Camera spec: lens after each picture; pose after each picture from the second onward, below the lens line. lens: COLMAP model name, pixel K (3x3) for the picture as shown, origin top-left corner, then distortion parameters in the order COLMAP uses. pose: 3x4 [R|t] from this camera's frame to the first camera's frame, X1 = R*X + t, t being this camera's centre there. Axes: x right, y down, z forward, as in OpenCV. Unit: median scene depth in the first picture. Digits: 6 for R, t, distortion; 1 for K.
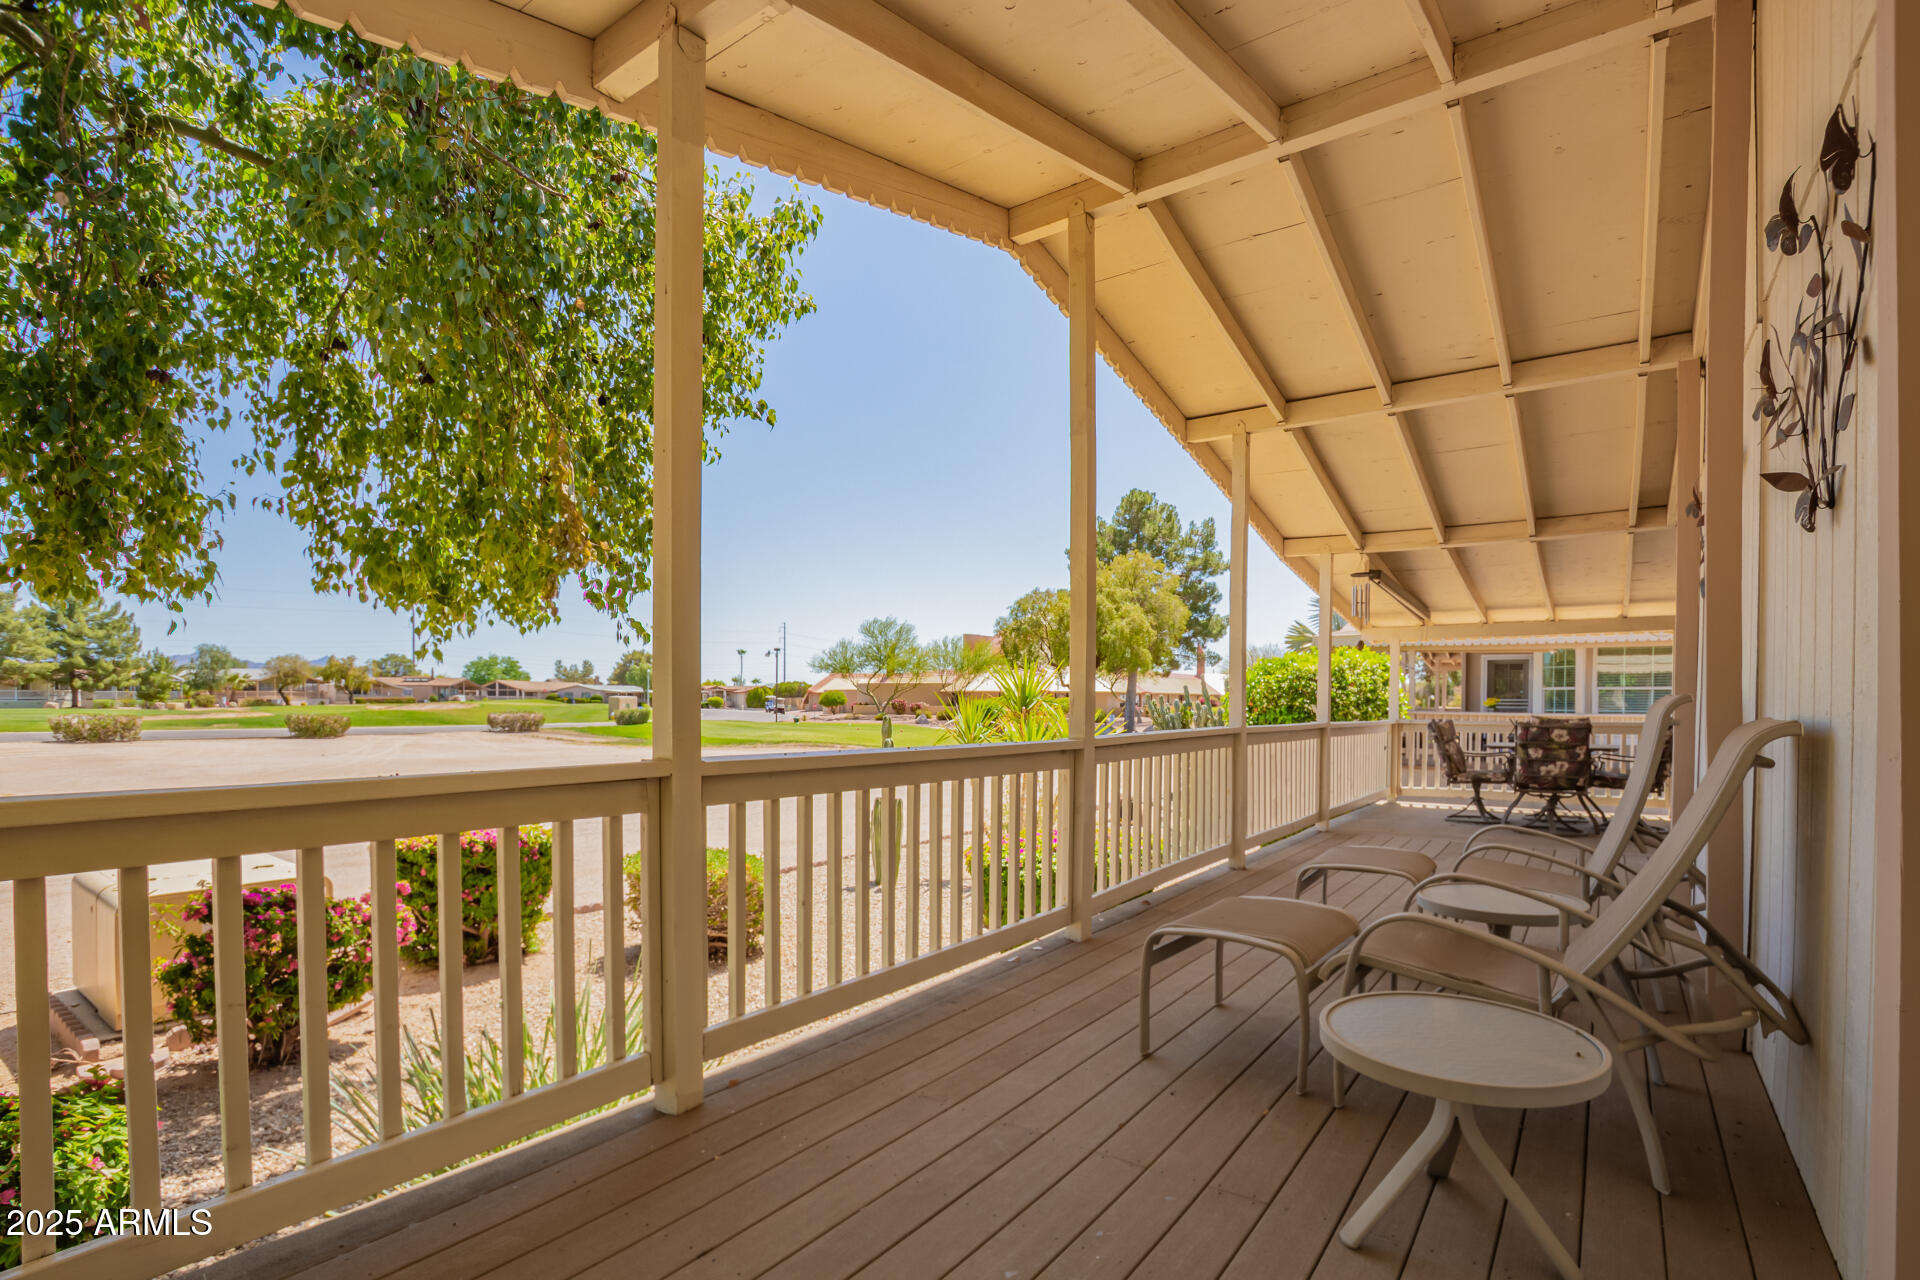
lens RADIAL K [[901.4, 0, 970.3], [0, 901.4, 706.8], [0, 0, 1]] dist [0.001606, -0.000726]
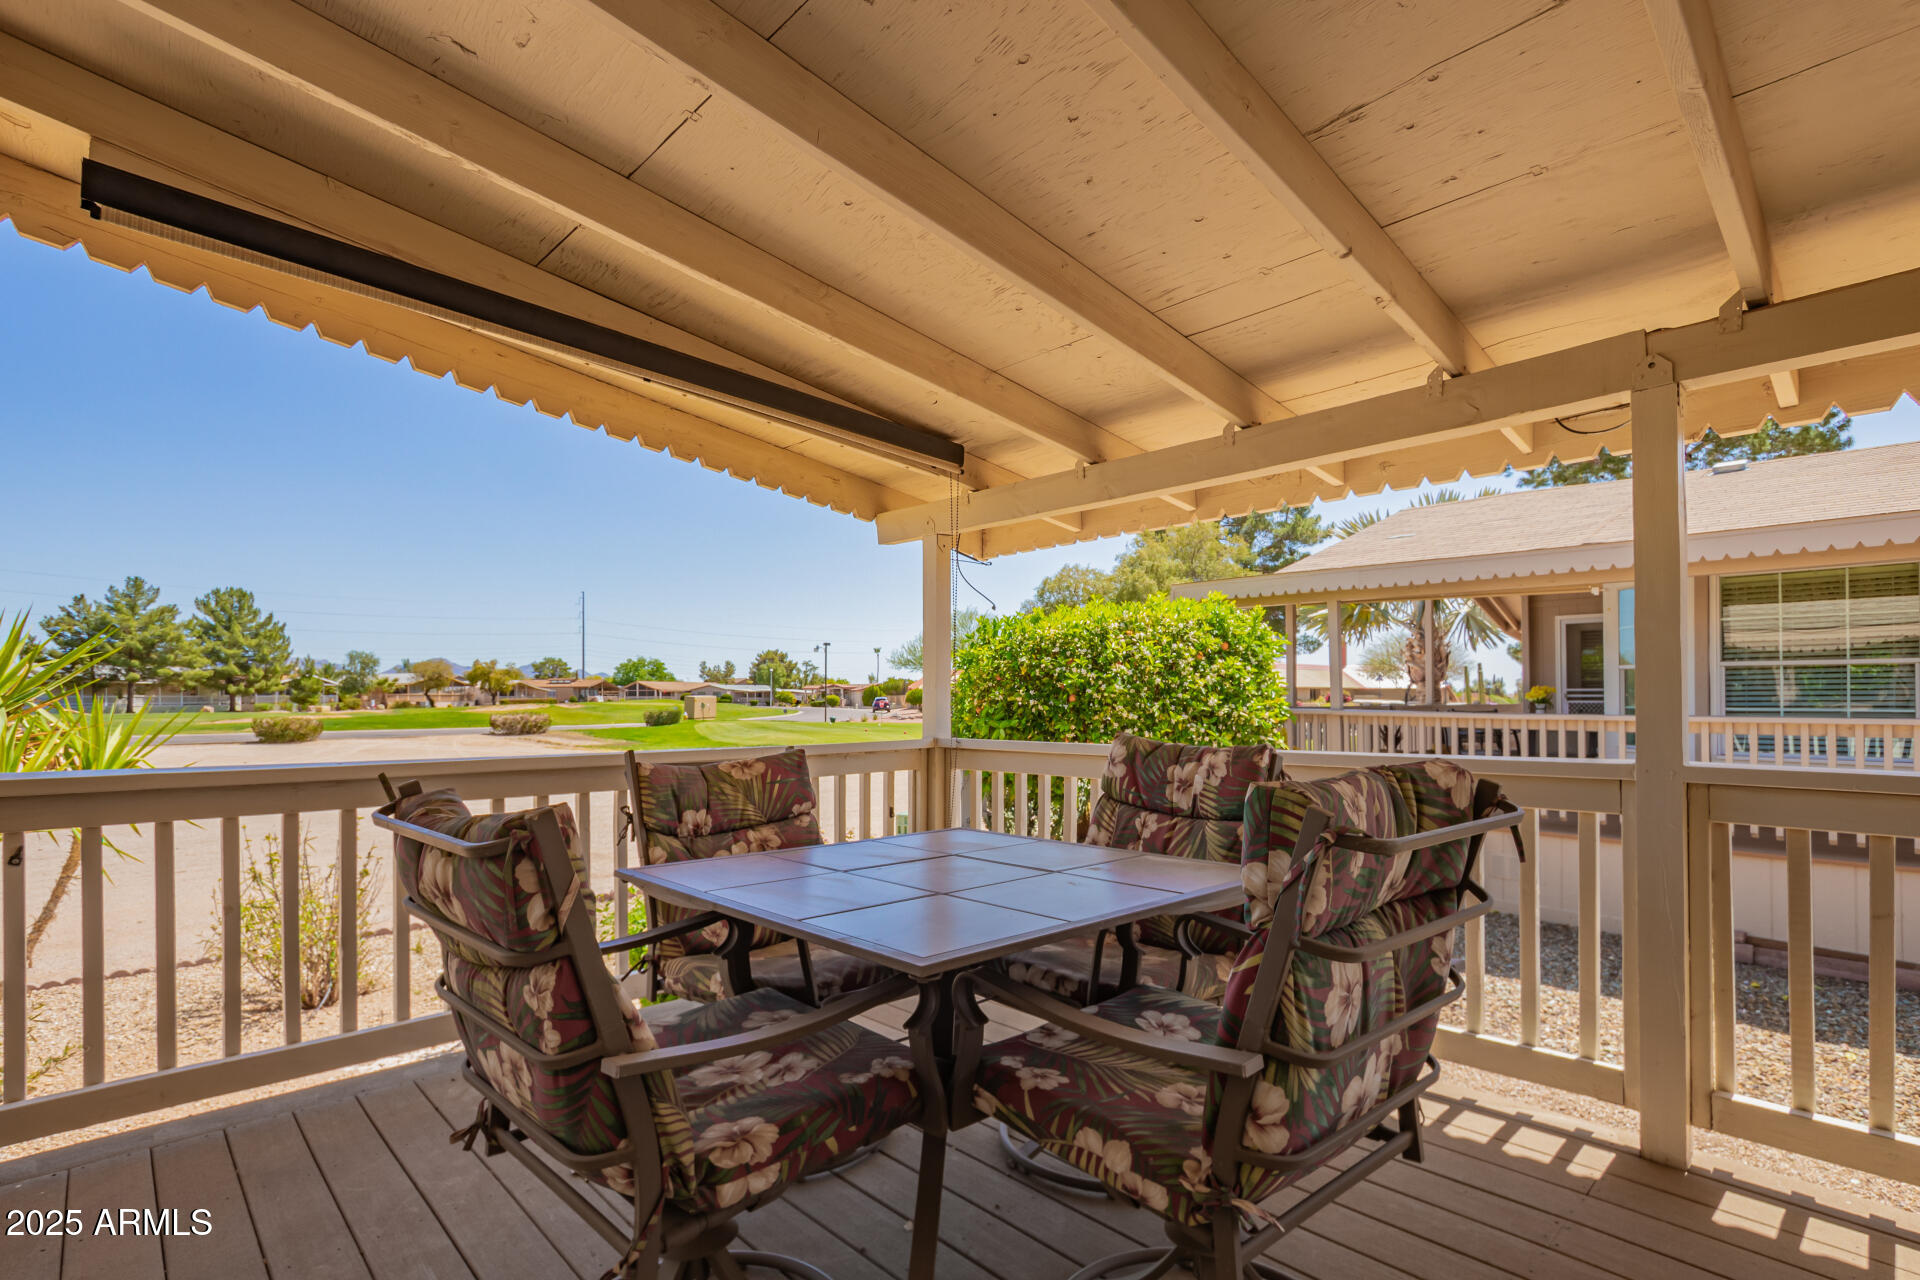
lens RADIAL K [[901.4, 0, 970.3], [0, 901.4, 706.8], [0, 0, 1]] dist [0.001606, -0.000726]
pose [[0.984241, -0.007819, -0.176658, 0.070083], [0.008516, 0.999959, 0.003189, -0.000141], [0.176626, -0.004643, 0.984267, 0.077724]]
